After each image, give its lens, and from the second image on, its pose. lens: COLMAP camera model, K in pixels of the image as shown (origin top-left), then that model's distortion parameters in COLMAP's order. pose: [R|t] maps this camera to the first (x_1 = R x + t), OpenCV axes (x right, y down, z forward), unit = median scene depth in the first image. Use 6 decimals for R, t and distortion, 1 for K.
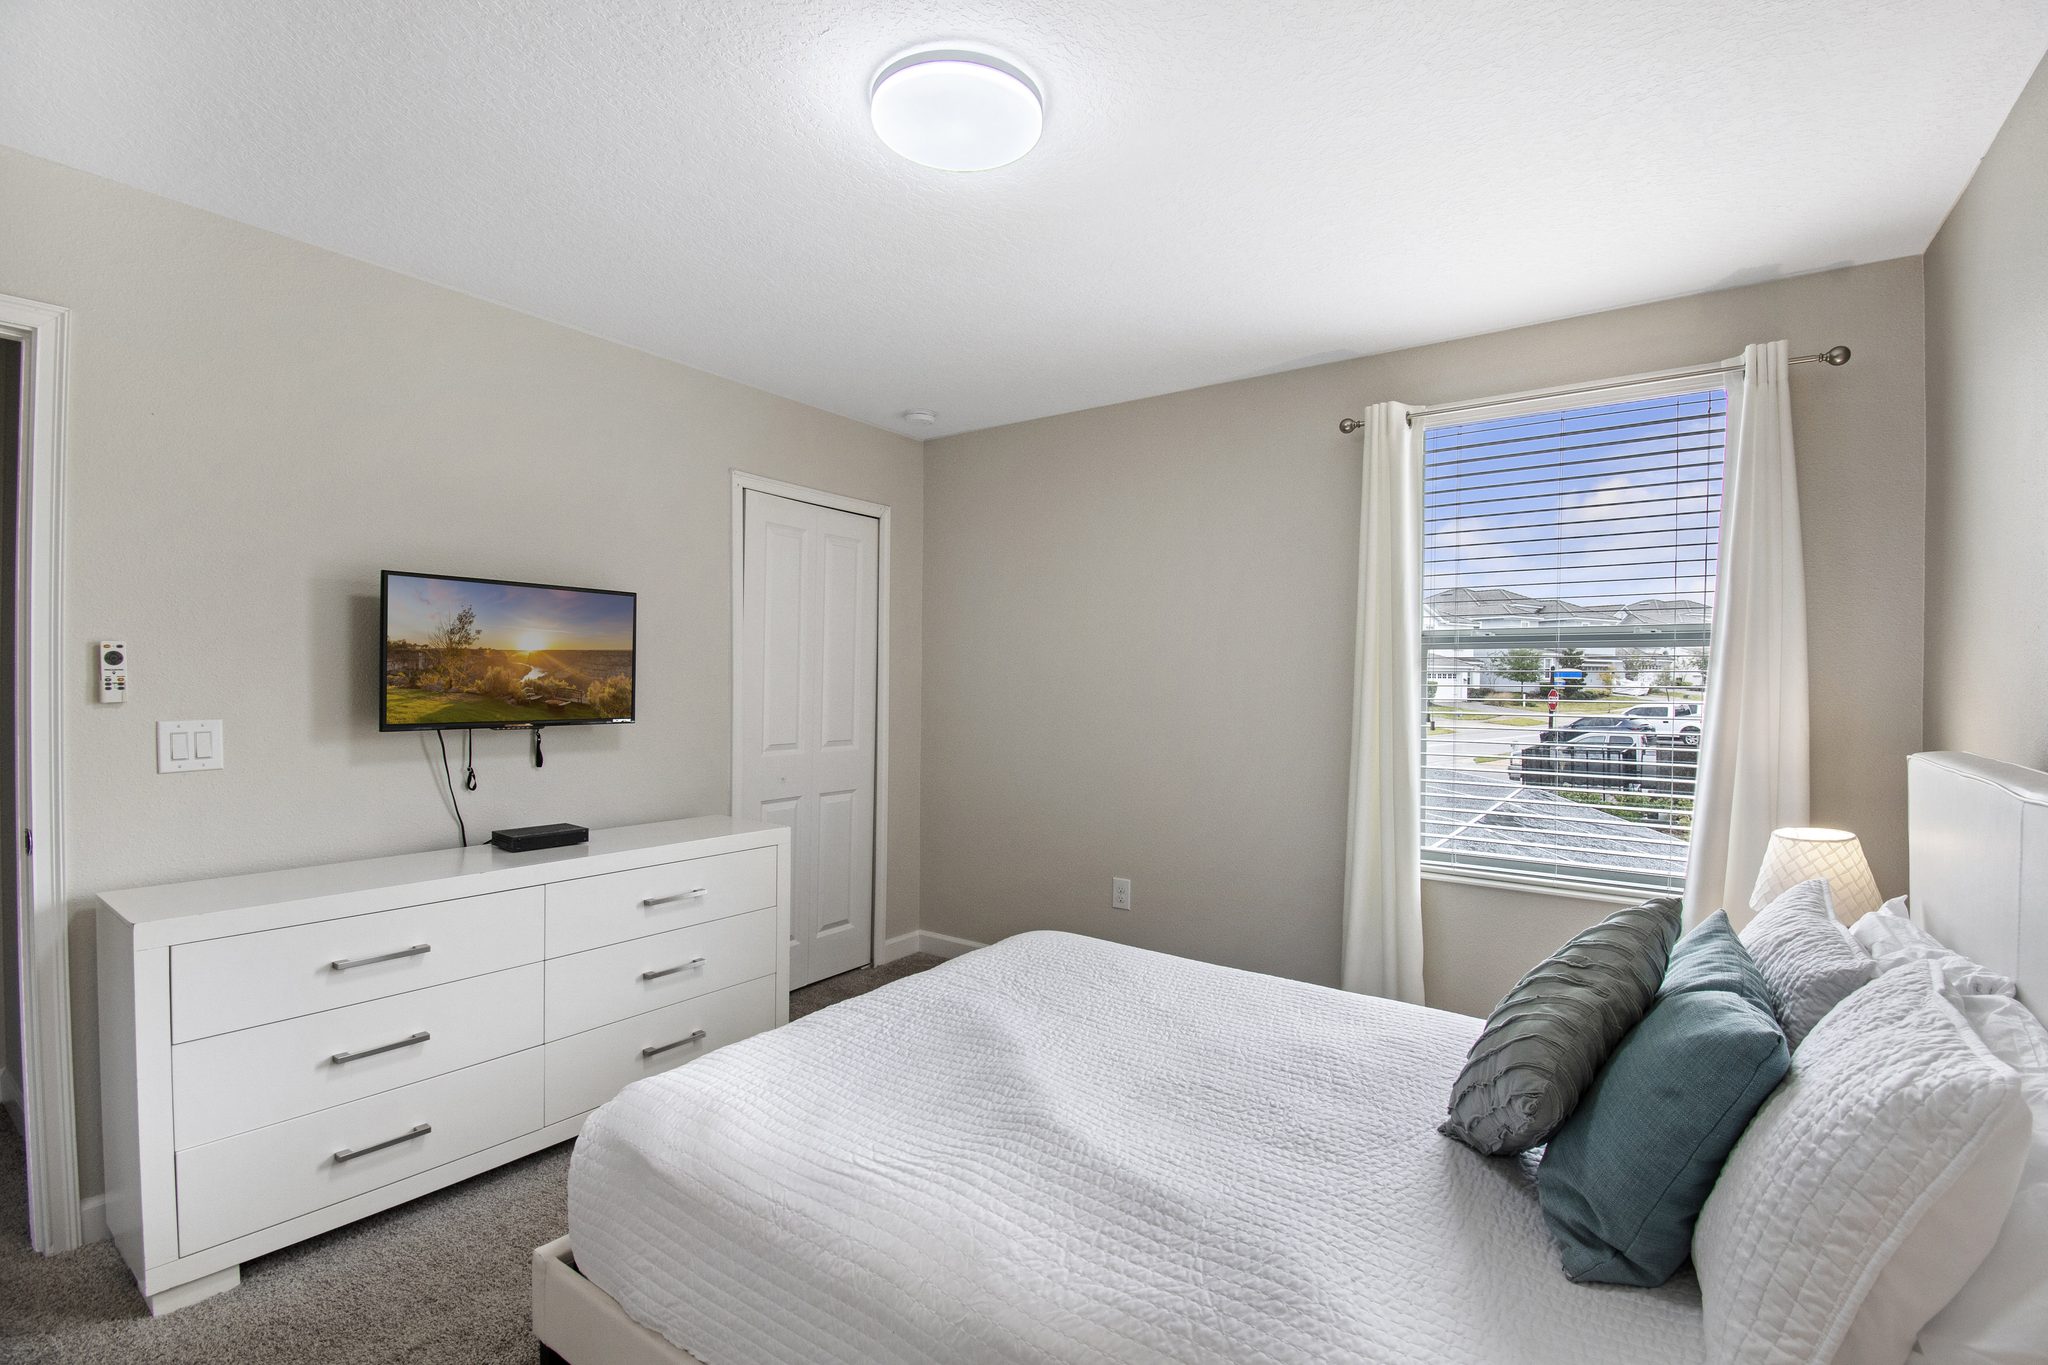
lens RADIAL K [[943.5, 0, 1001.9], [0, 943.5, 675.2], [0, 0, 1]] dist [0.015999, -0.033515]
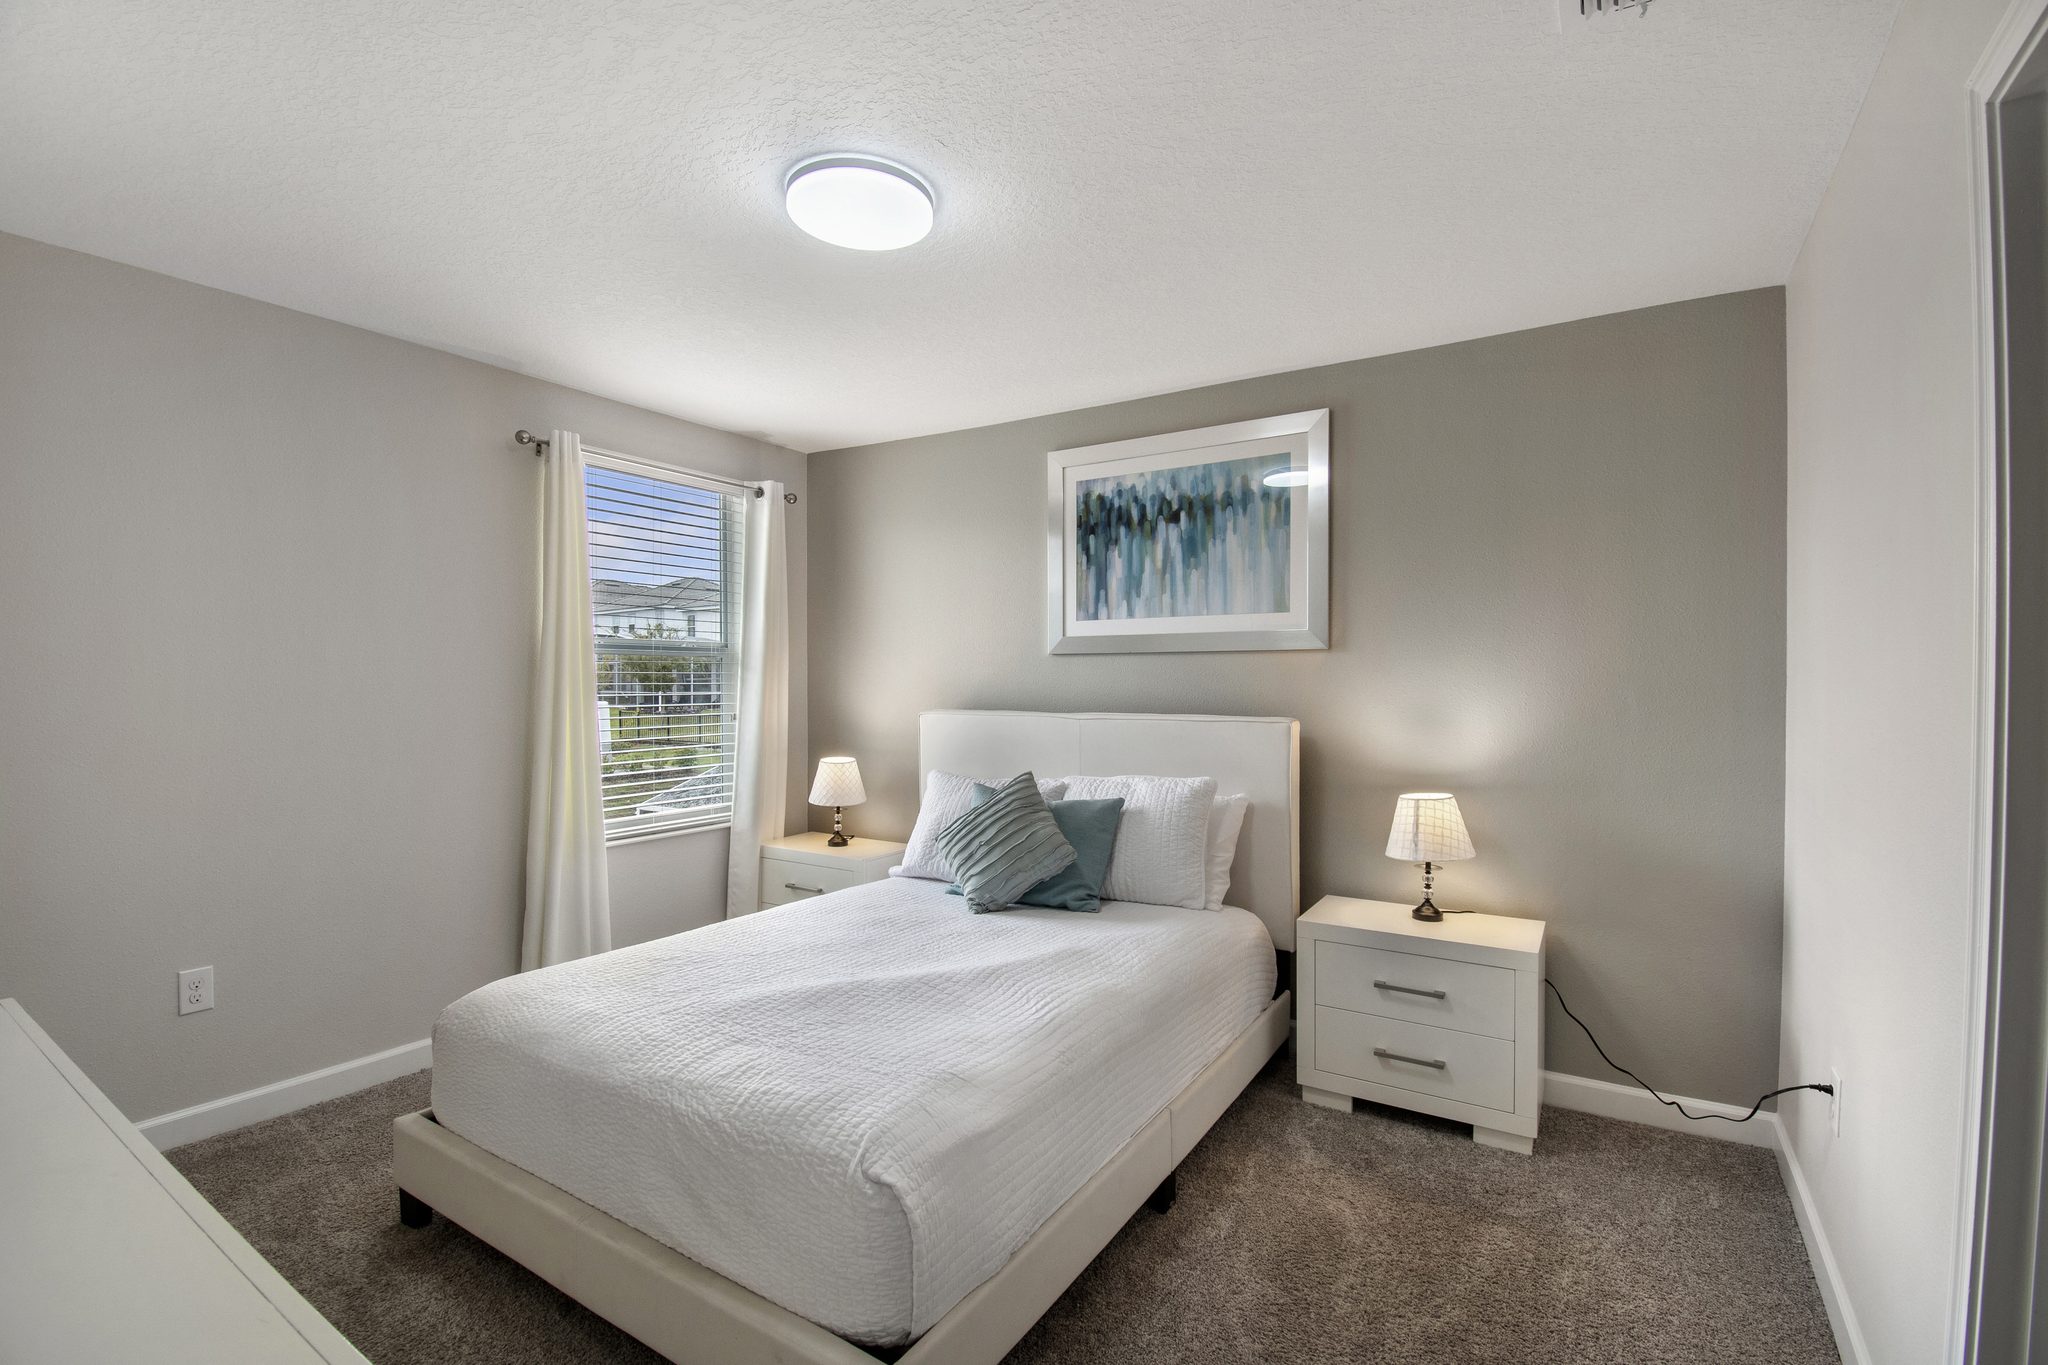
lens RADIAL K [[980.6, 0, 1024.0], [0, 980.6, 682.5], [0, 0, 1]] dist [-0.002199, -0.017821]
pose [[-0.093103, -0.009188, 0.995614, -0.590648], [0.000300, 0.999957, 0.009256, -0.003408], [-0.995656, 0.001160, -0.093097, 0.418513]]
